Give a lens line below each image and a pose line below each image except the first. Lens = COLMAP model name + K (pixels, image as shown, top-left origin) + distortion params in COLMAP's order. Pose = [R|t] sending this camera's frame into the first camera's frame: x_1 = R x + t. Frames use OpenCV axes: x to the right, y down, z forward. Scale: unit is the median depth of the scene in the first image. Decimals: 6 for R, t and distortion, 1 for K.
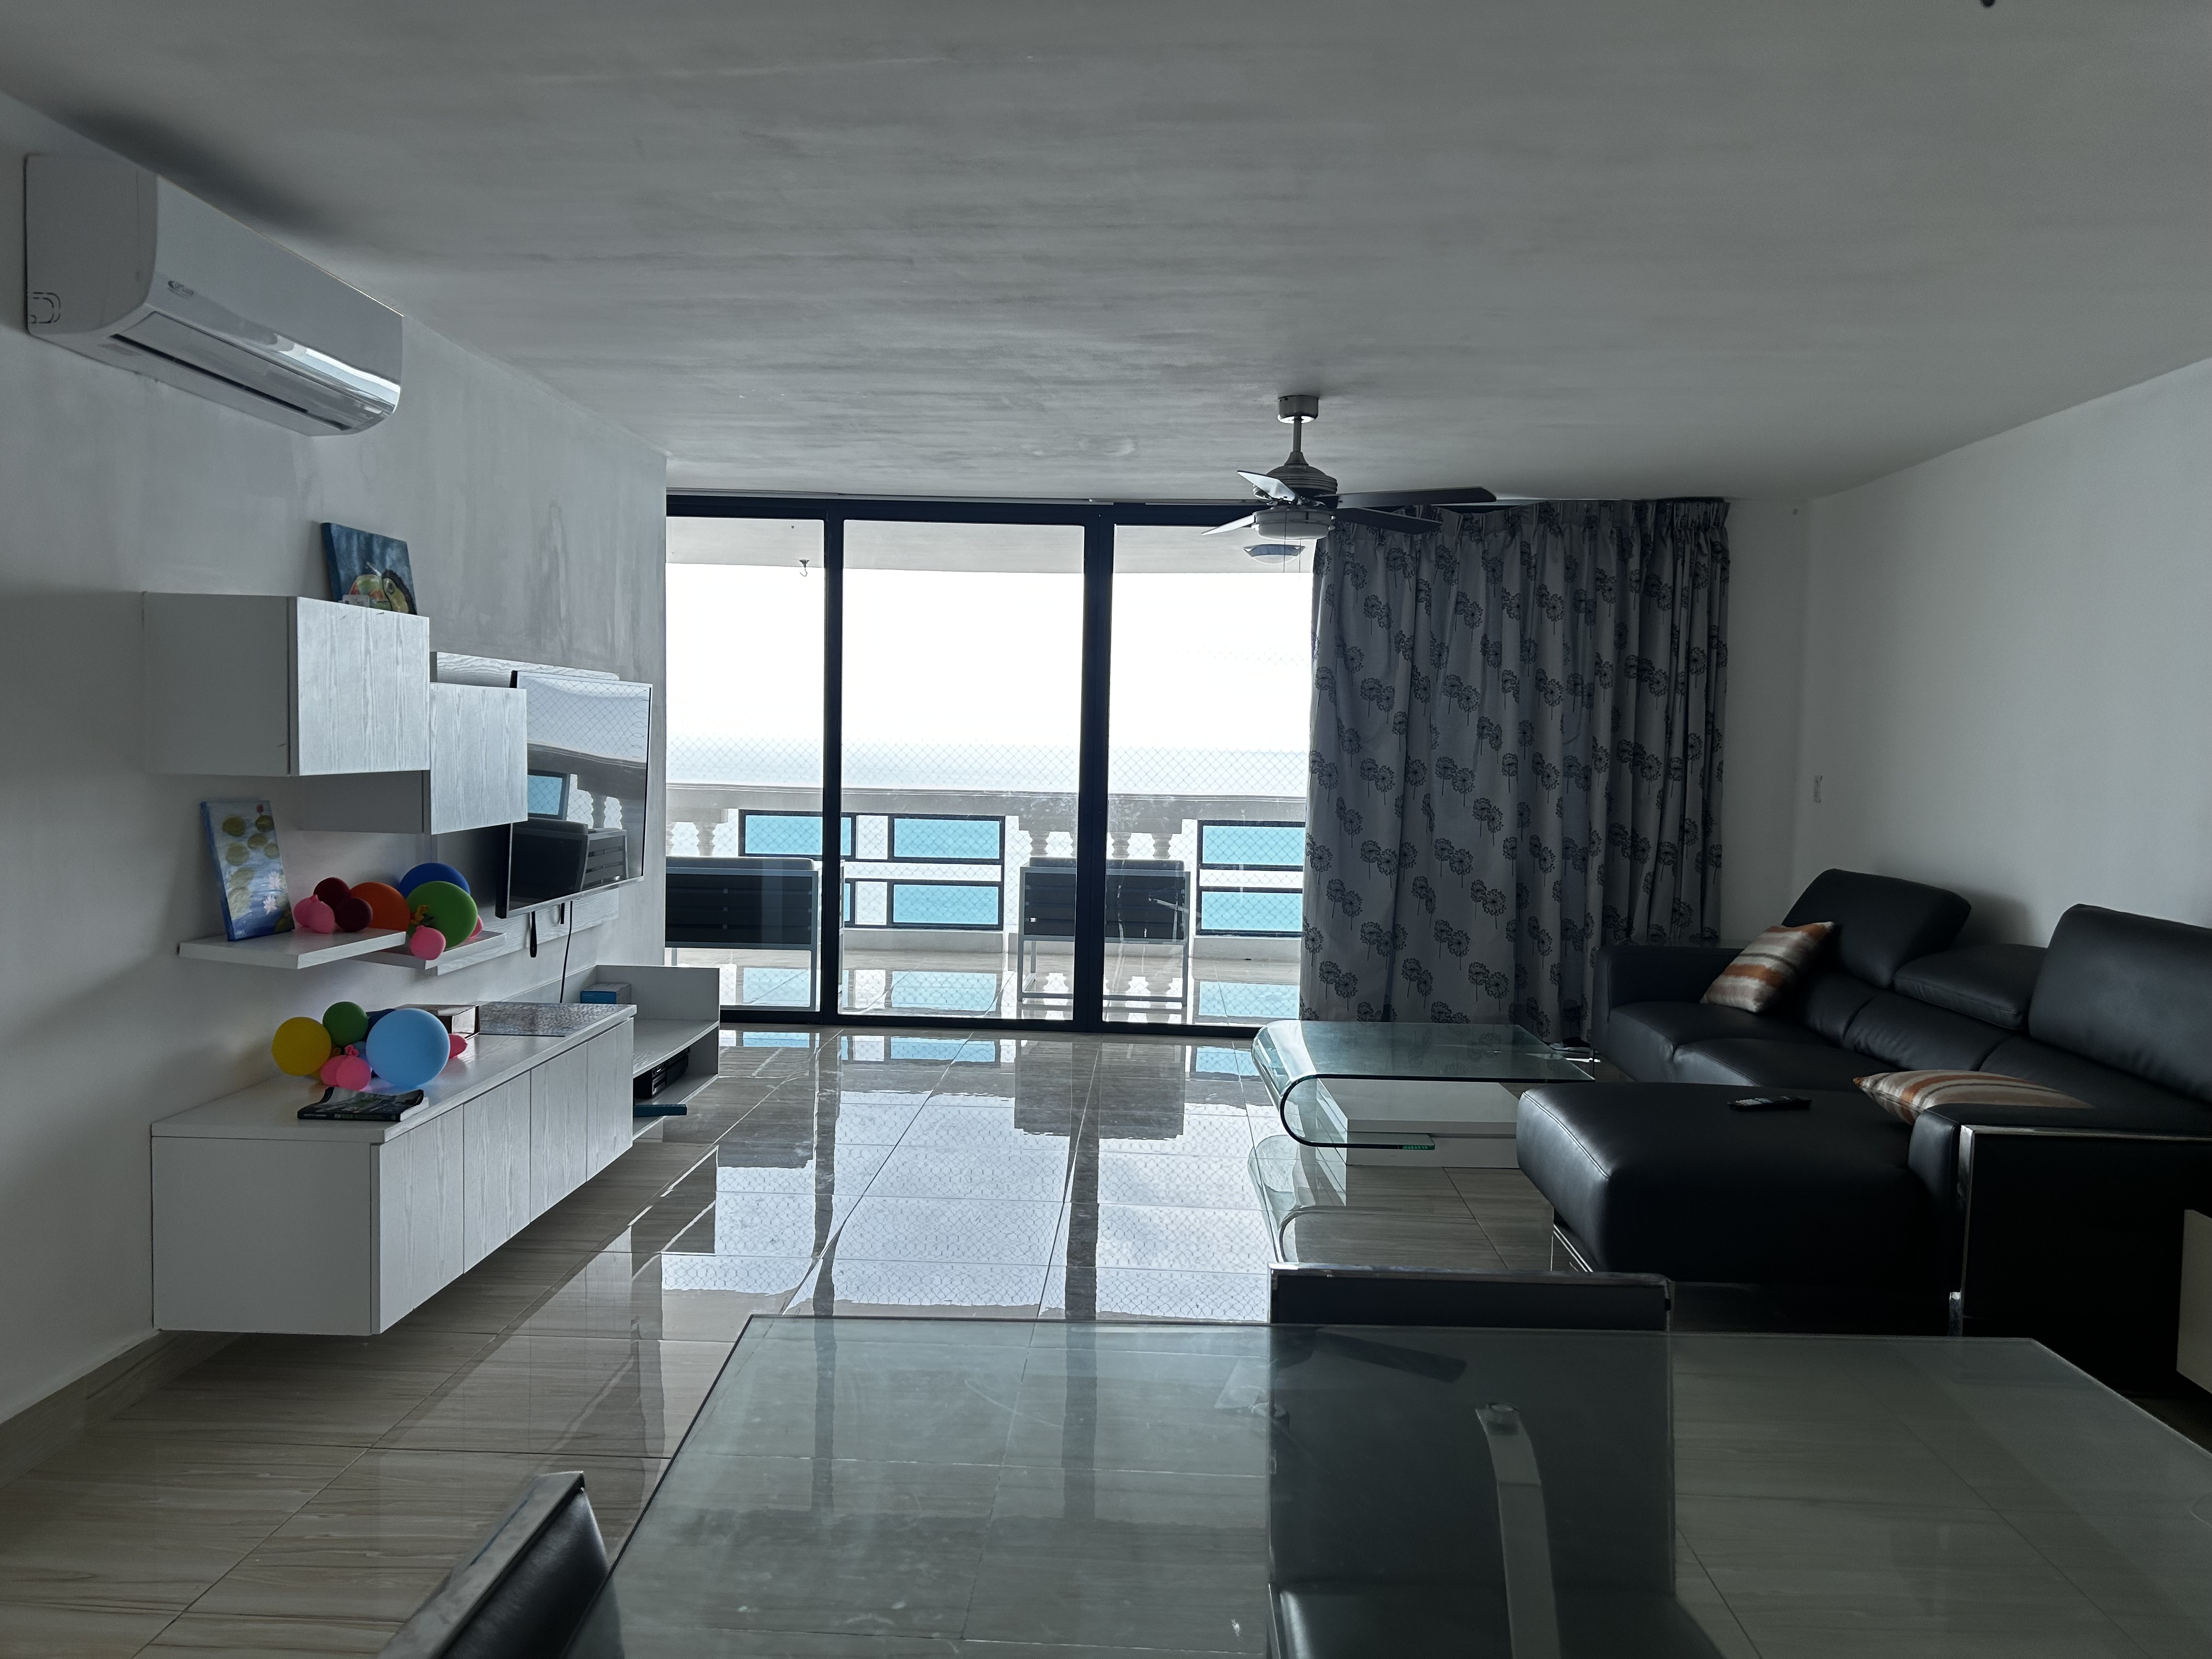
lens RADIAL K [[1660.6, 0, 1101.1], [0, 1660.6, 836.8], [0, 0, 1]] dist [0.076826, -0.096238]
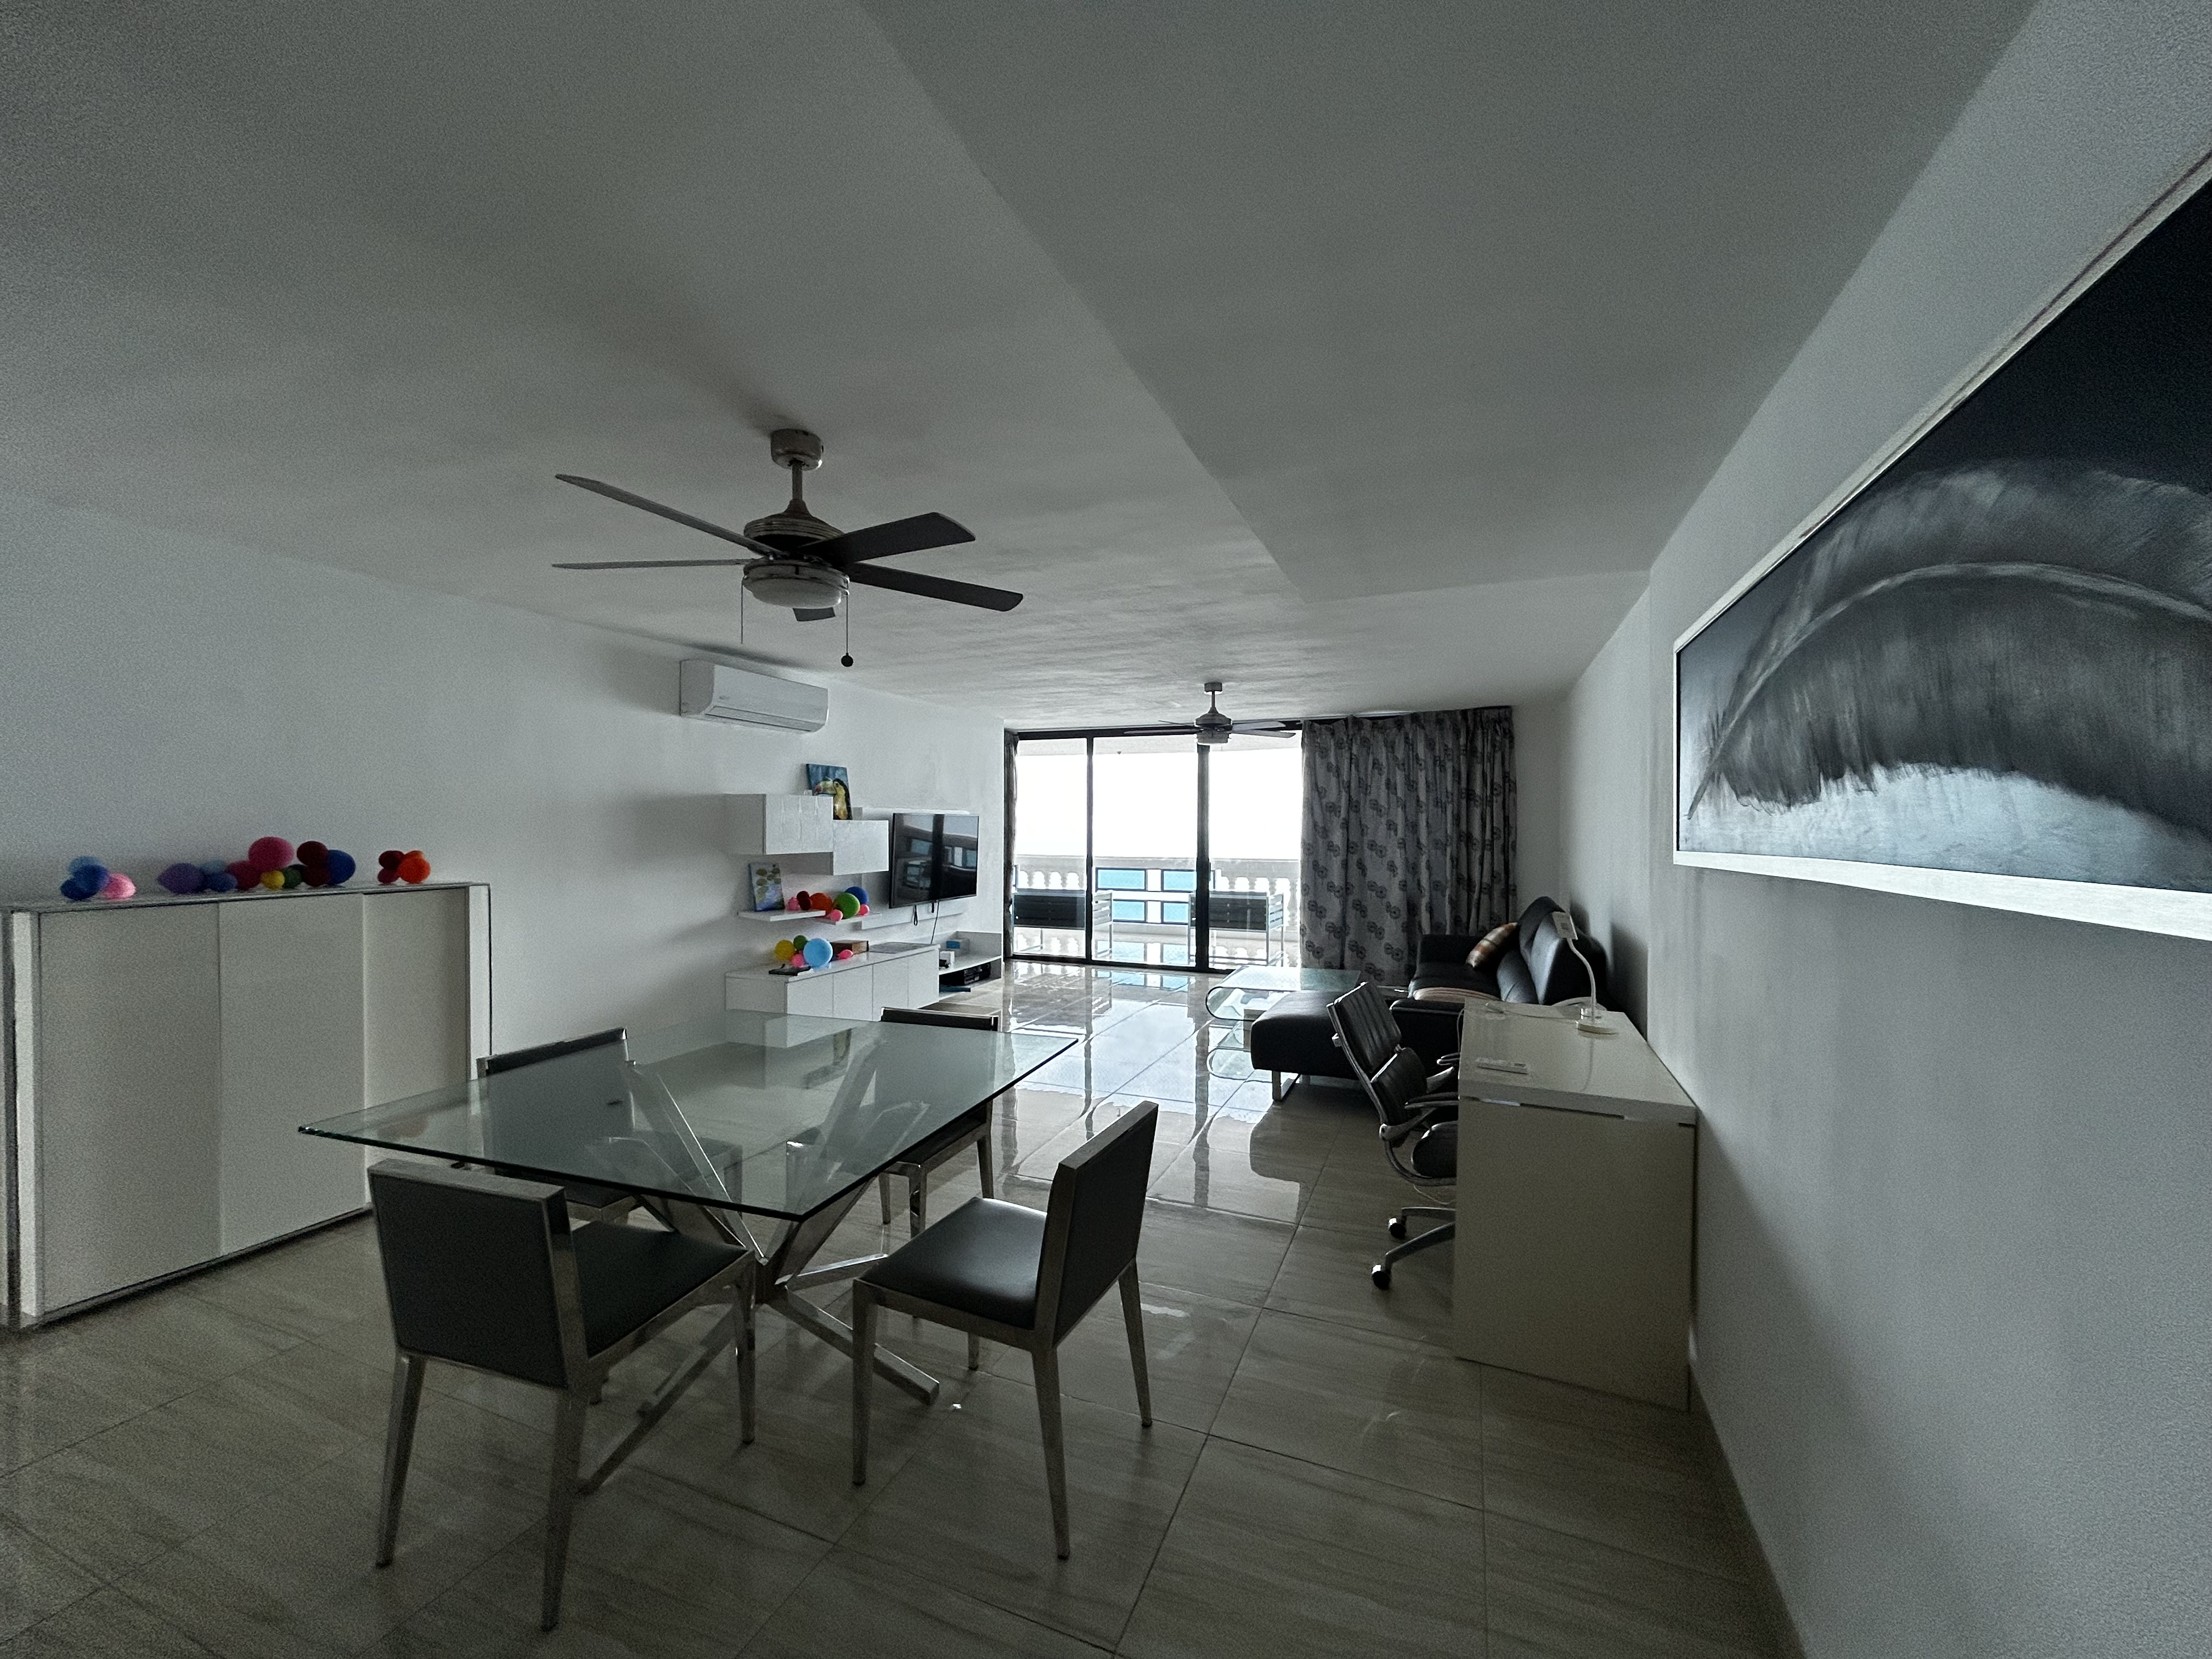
lens RADIAL K [[893.2, 0, 1108.4], [0, 893.2, 828.4], [0, 0, 1]] dist [-0.002319, 0.002391]
pose [[0.941871, -0.016344, -0.335577, 0.274169], [-0.004036, 0.998194, -0.059943, 0.004006], [0.335951, 0.057813, 0.940104, -0.120548]]
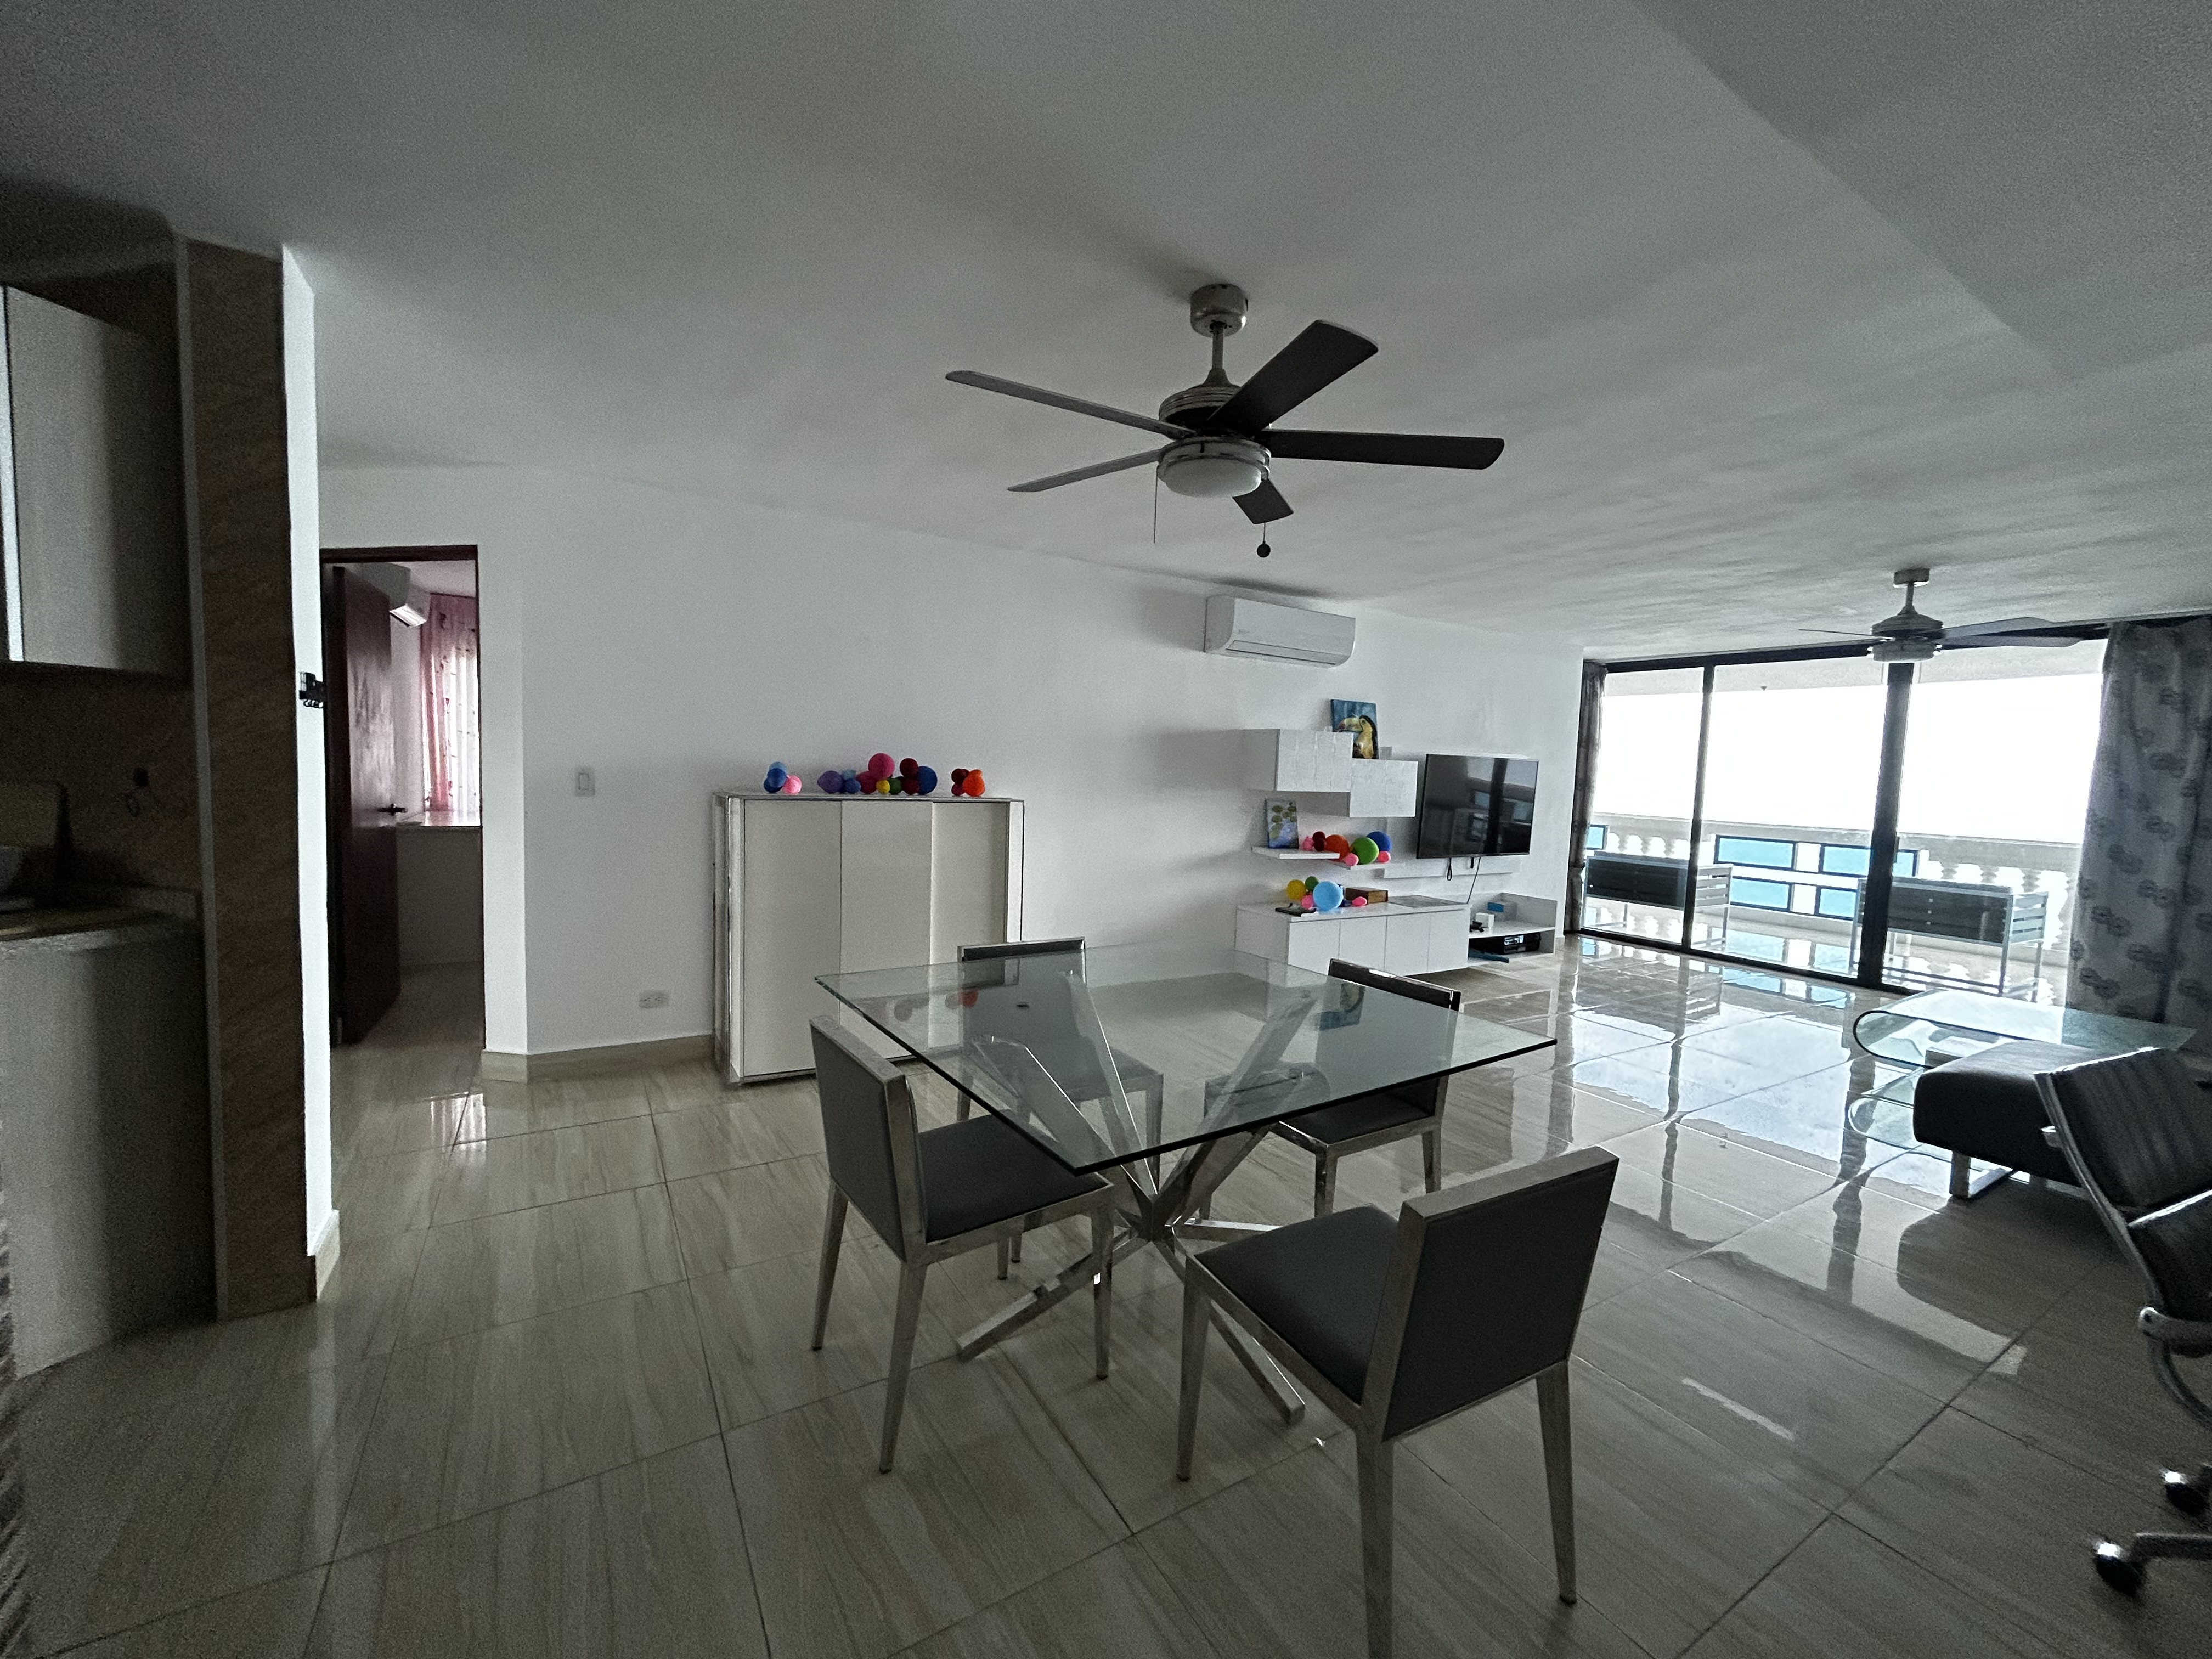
lens RADIAL K [[893.2, 0, 1108.4], [0, 893.2, 828.4], [0, 0, 1]] dist [-0.002319, 0.002391]
pose [[0.555303, 0.058271, -0.829604, 0.286411], [-0.075288, 0.996969, 0.019632, 0.008877], [0.828233, 0.051557, 0.558007, -0.041177]]
